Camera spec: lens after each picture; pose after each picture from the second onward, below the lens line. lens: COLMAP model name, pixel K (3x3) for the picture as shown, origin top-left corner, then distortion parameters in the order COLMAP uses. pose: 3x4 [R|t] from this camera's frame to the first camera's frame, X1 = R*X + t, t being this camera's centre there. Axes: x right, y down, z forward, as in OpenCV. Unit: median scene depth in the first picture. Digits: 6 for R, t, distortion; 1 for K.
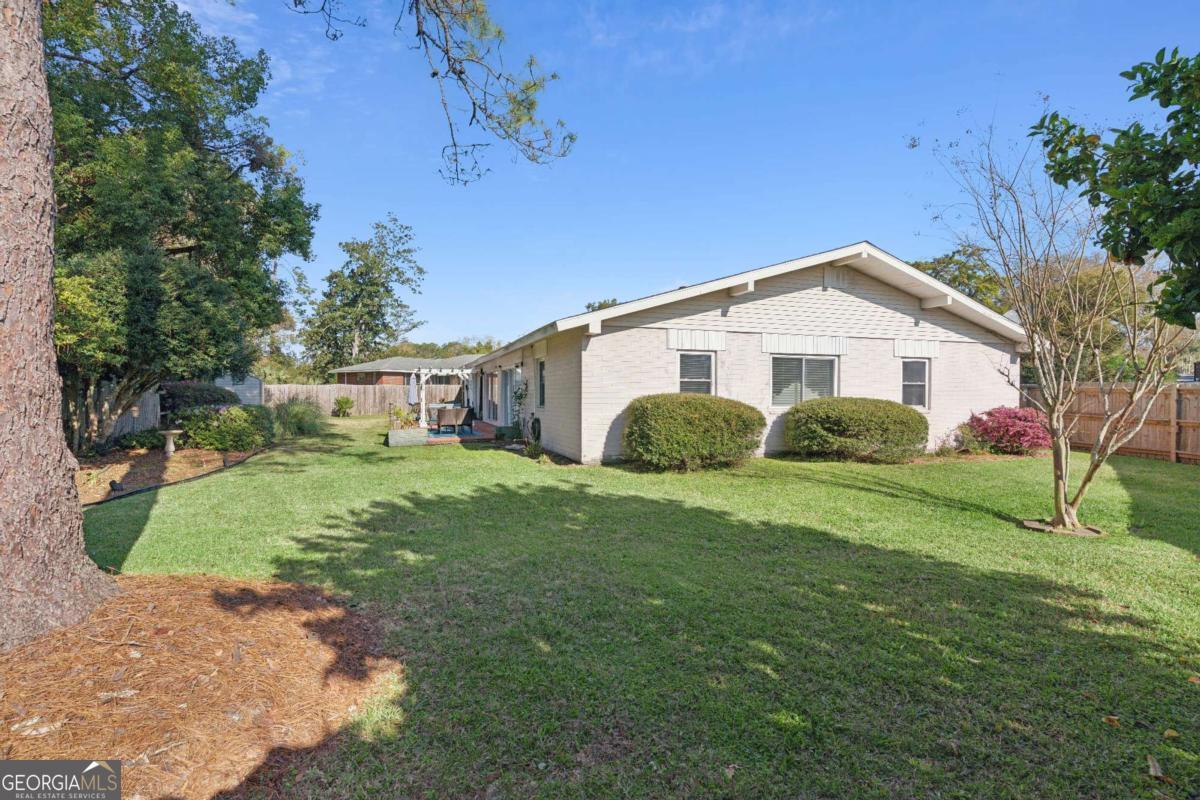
lens RADIAL K [[568.3, 0, 599.8], [0, 568.3, 401.1], [0, 0, 1]] dist [0.002804, 0.000226]
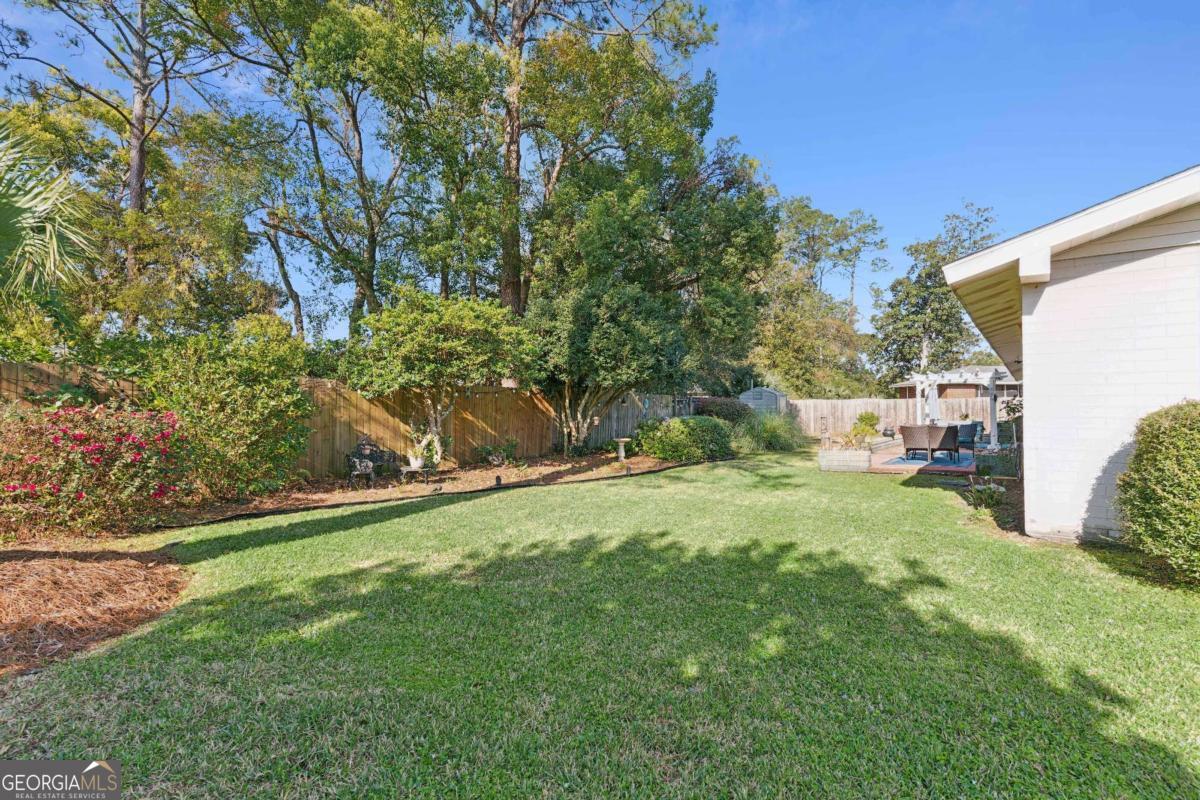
lens RADIAL K [[568.3, 0, 600.2], [0, 568.3, 393.5], [0, 0, 1]] dist [0.002804, 0.000226]
pose [[0.546318, -0.024387, -0.837223, 0.129306], [-0.013566, 0.999187, -0.037957, 0.004885], [0.837468, 0.032095, 0.545543, 0.266146]]
